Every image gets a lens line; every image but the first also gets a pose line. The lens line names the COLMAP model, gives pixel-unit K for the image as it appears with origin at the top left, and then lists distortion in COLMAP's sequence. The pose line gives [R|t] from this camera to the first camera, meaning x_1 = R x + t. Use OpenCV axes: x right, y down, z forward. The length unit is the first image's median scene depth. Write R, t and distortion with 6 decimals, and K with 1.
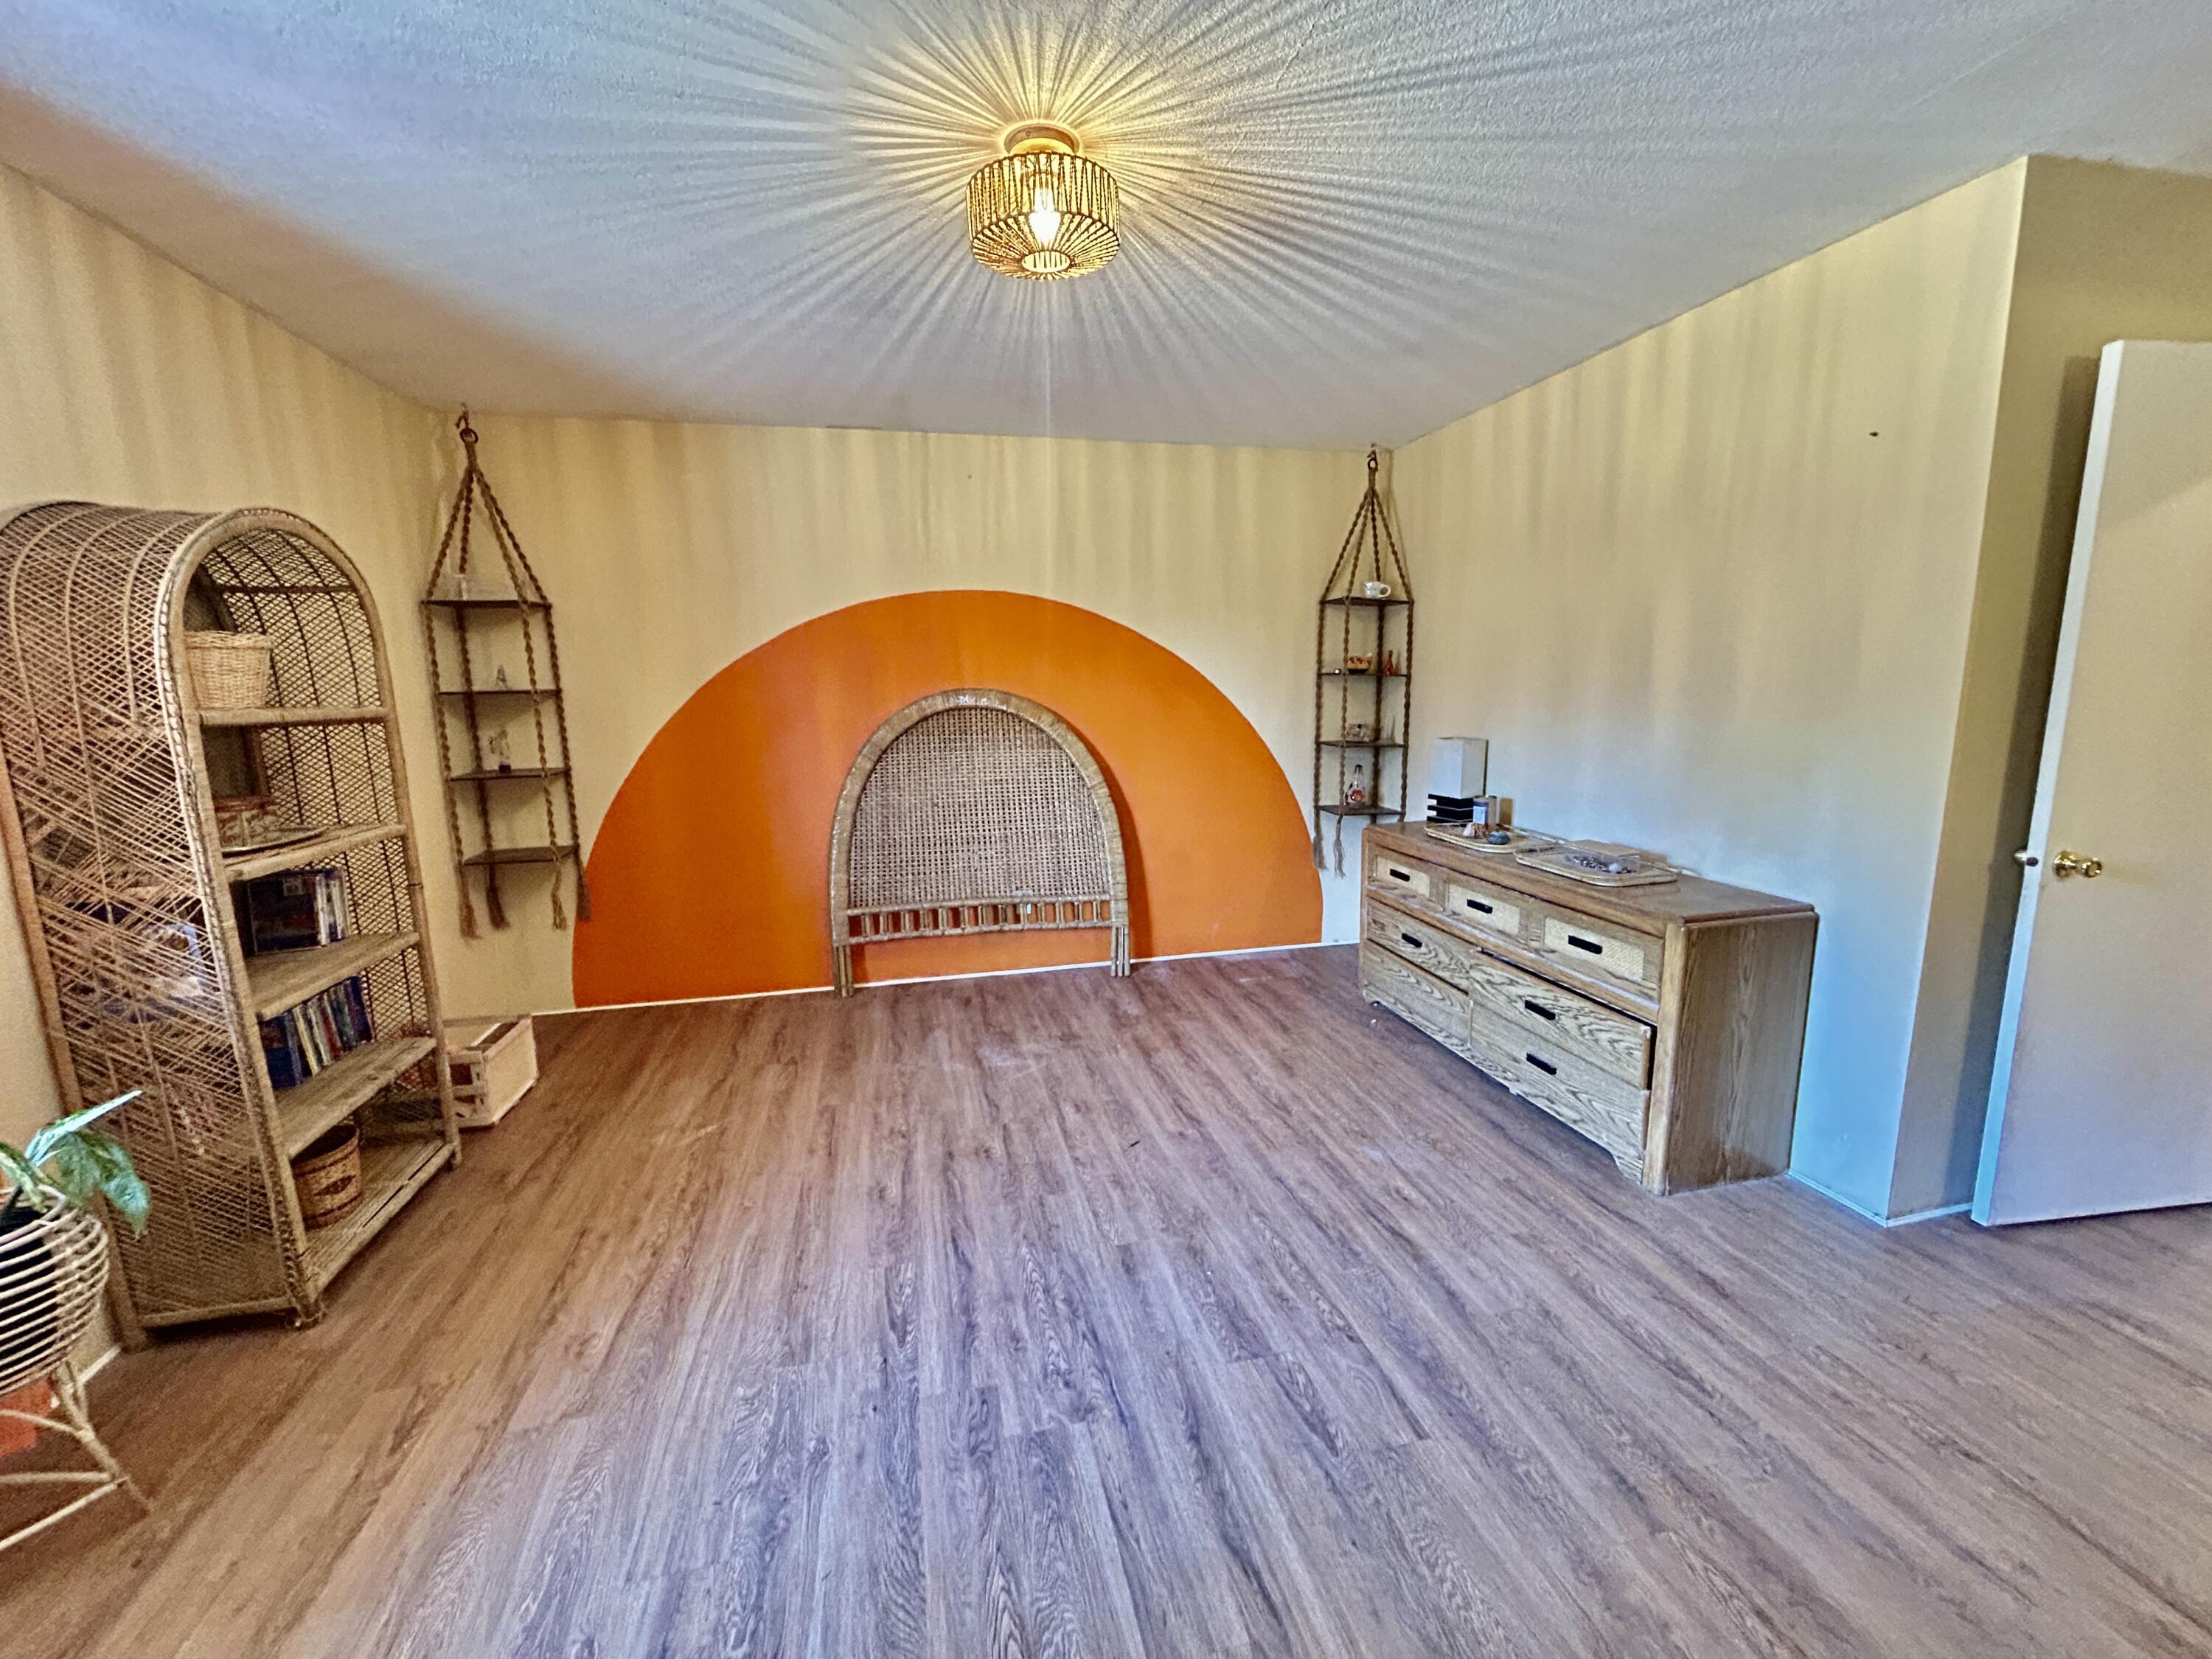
lens RADIAL K [[897.0, 0, 1107.1], [0, 897.0, 834.6], [0, 0, 1]] dist [-0.000178, 0.000039]
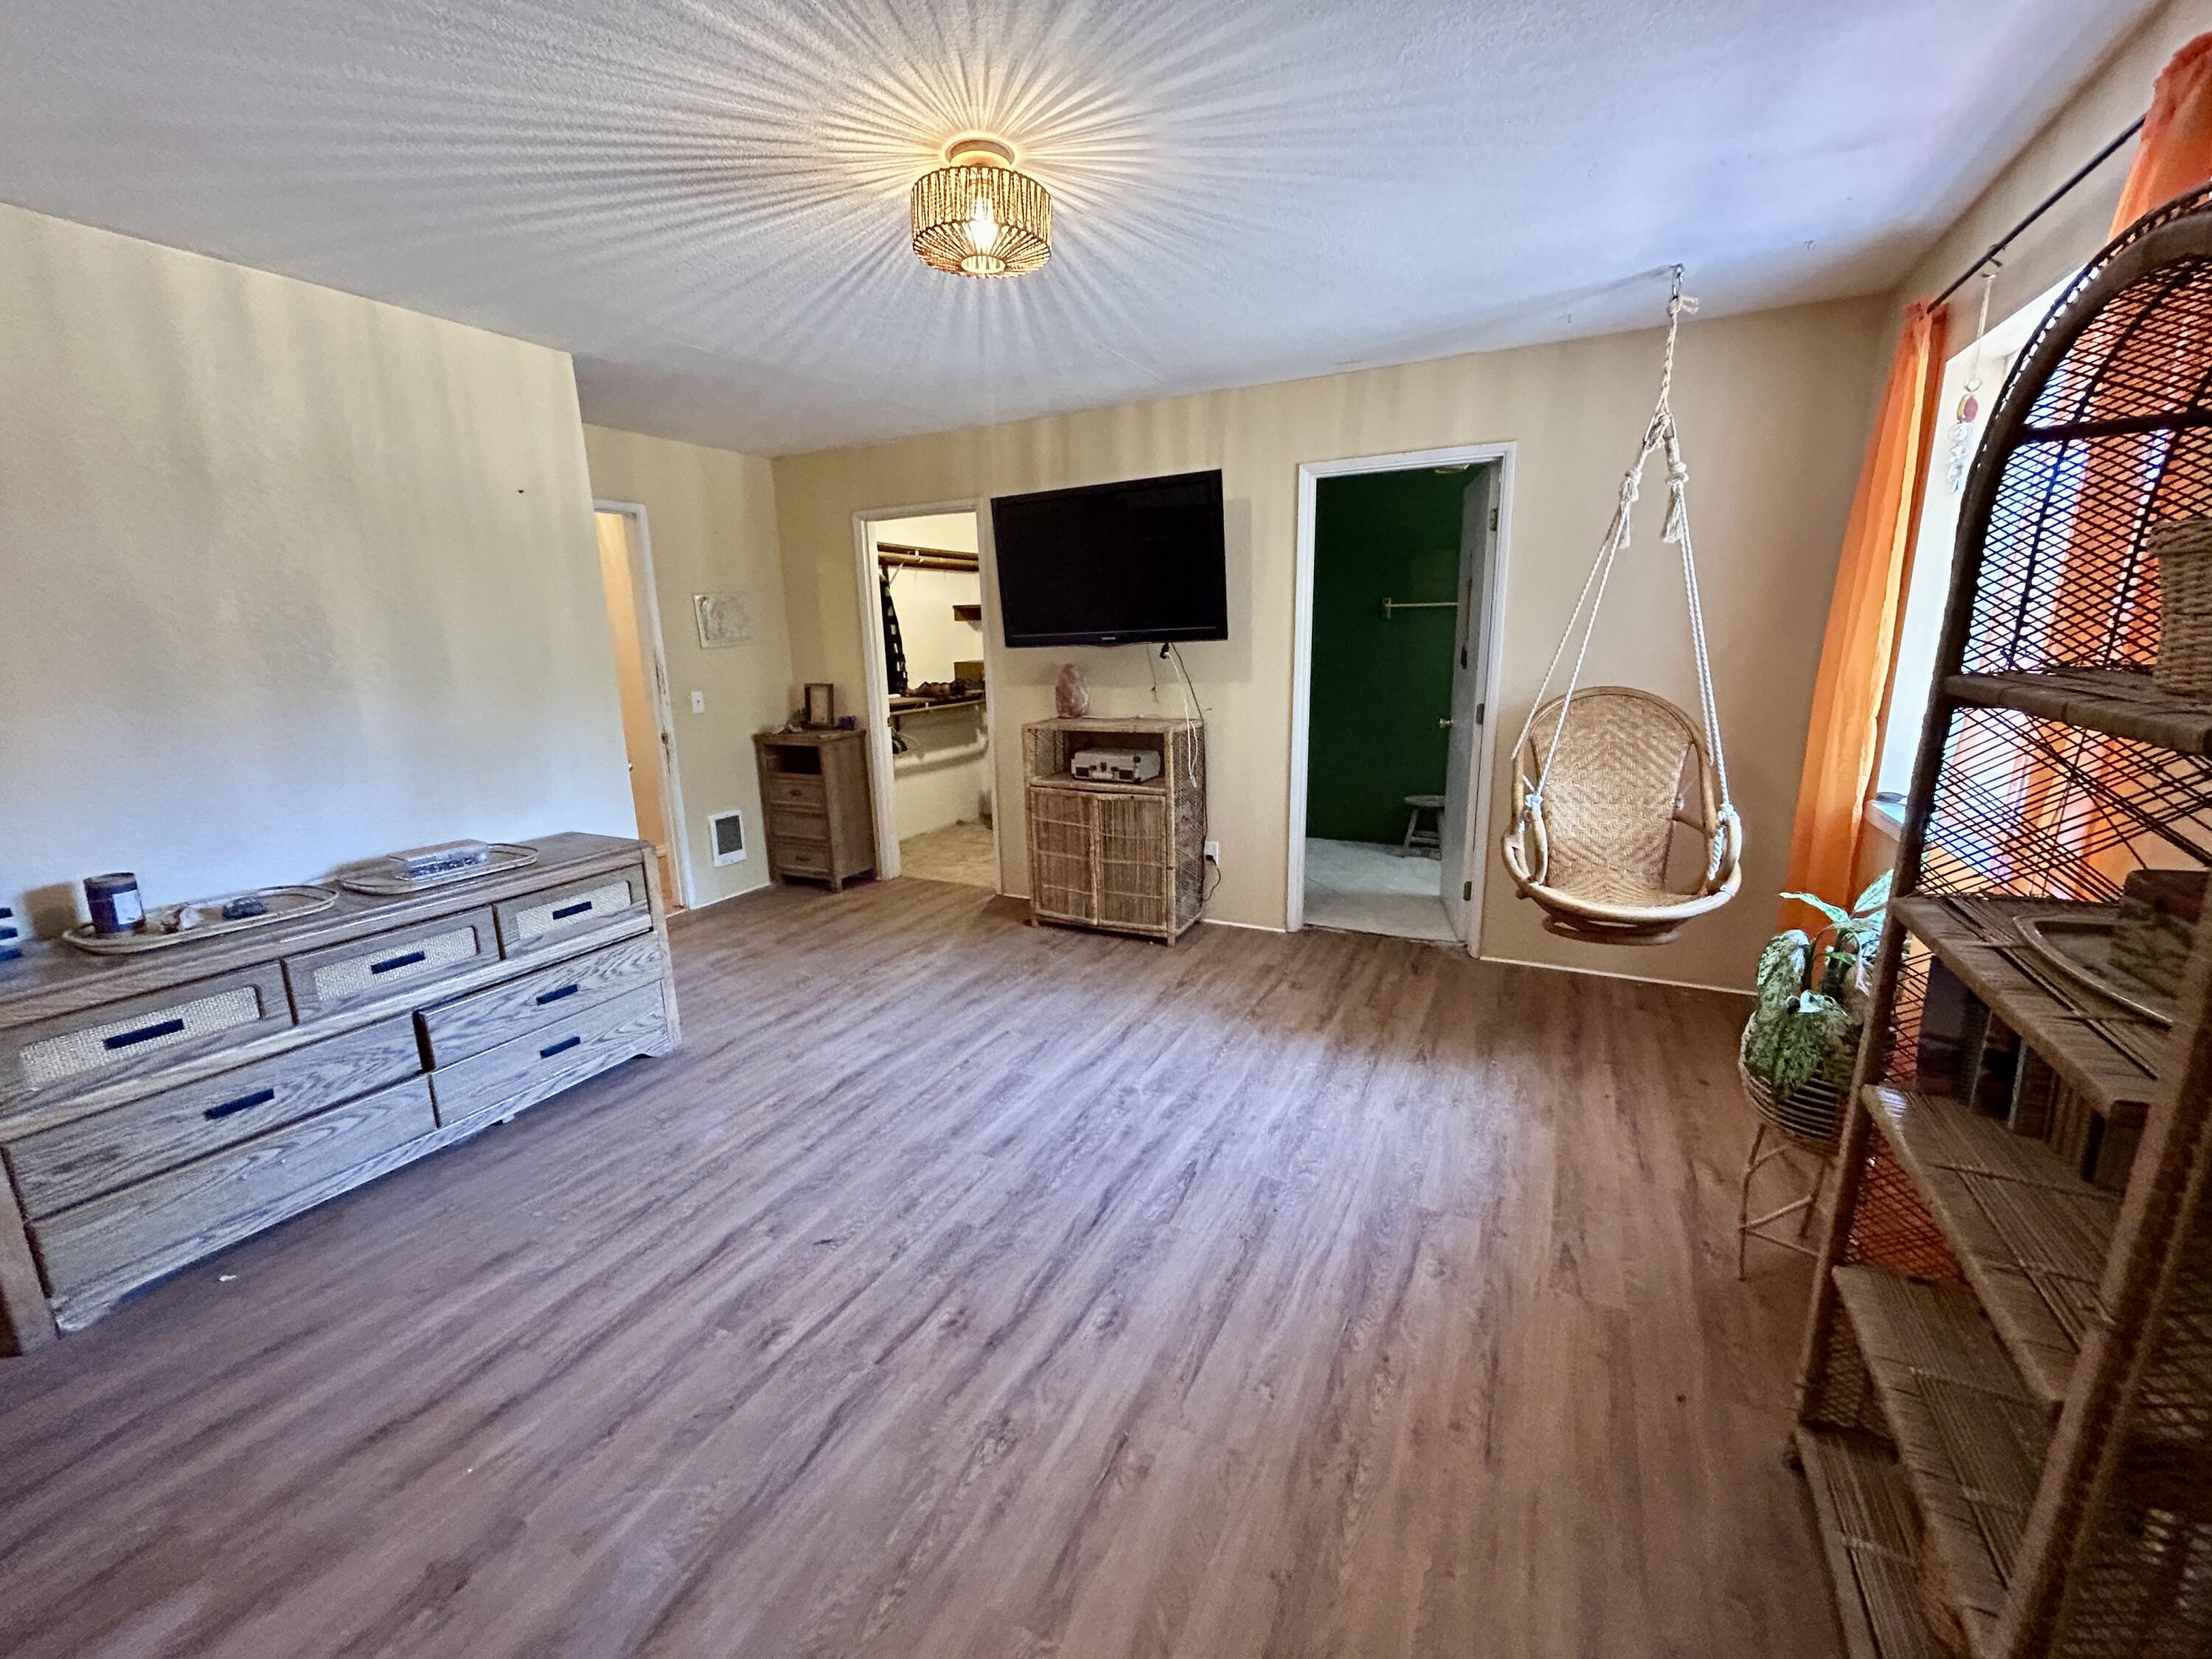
lens RADIAL K [[897.0, 0, 1105.8], [0, 897.0, 831.7], [0, 0, 1]] dist [-0.000178, 0.000039]
pose [[-0.761629, -0.108683, 0.638834, -0.605993], [0.143784, 0.932918, 0.330136, -0.217522], [-0.631860, 0.343295, -0.694911, 1.214625]]
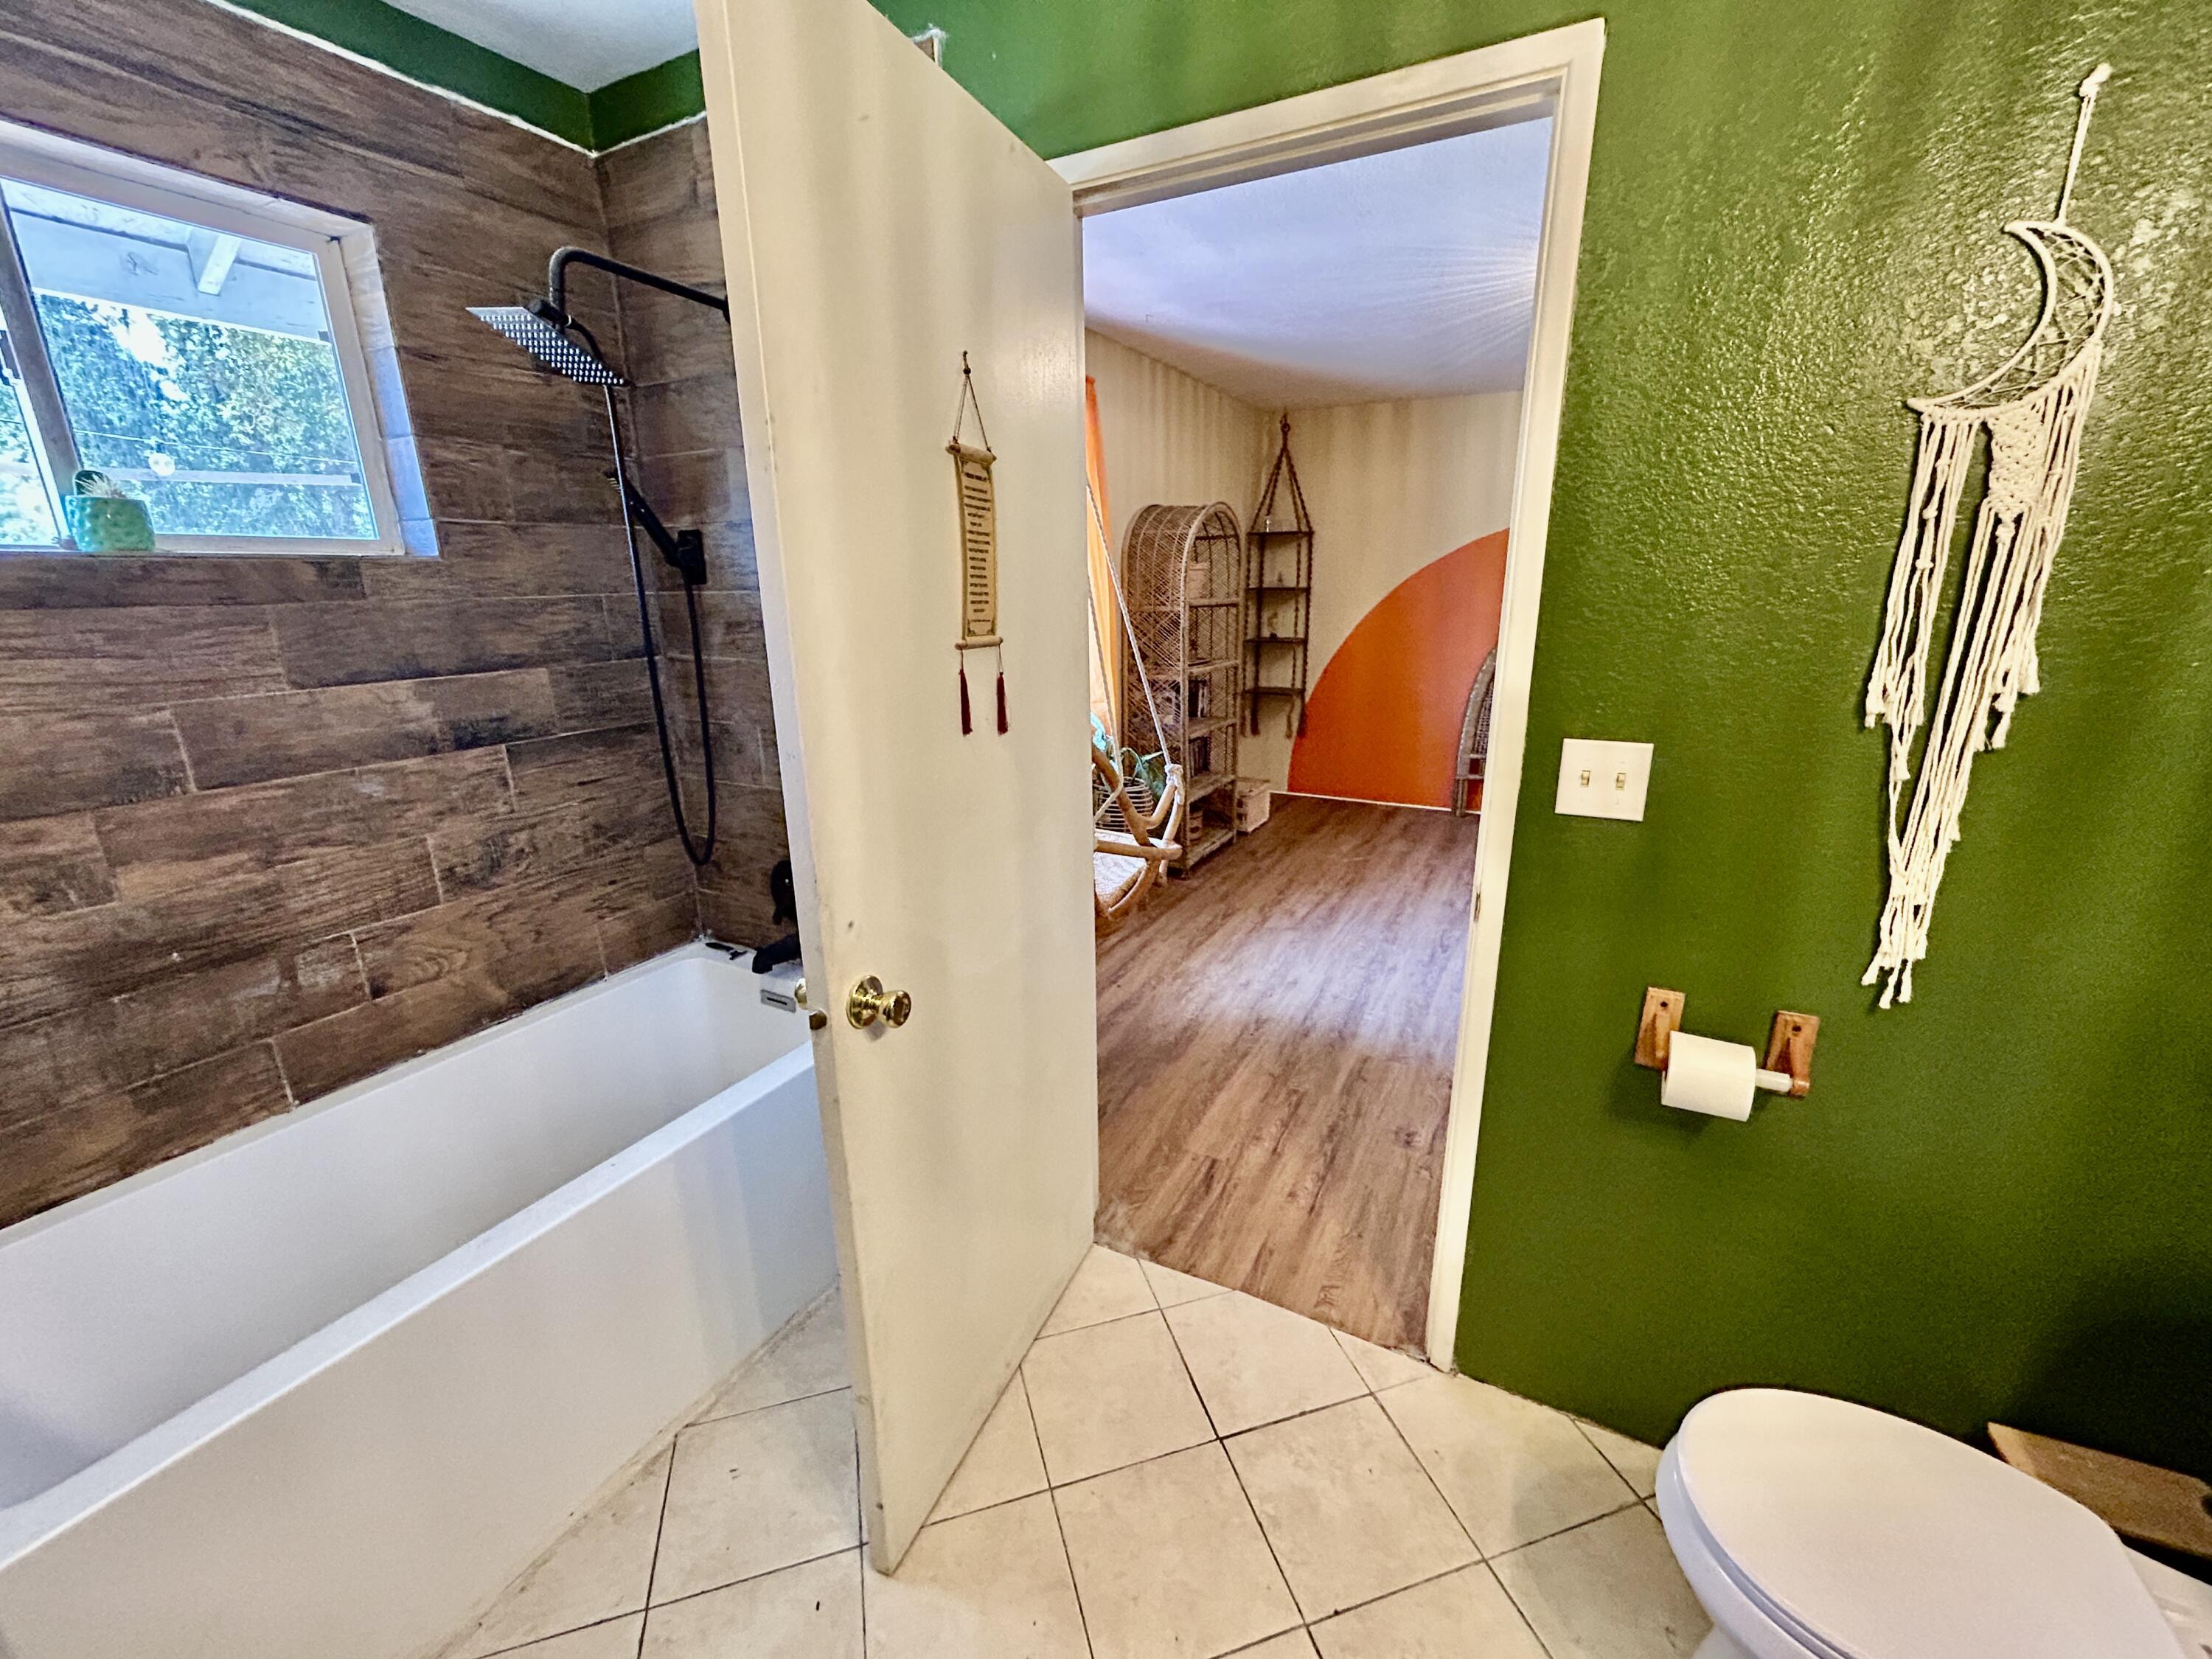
lens RADIAL K [[897.0, 0, 1109.7], [0, 897.0, 834.3], [0, 0, 1]] dist [-0.000178, 0.000039]
pose [[0.756552, 0.187998, -0.626327, 0.249264], [-0.113237, 0.980978, 0.157668, 0.071933], [0.644055, -0.048360, 0.763449, -0.584695]]
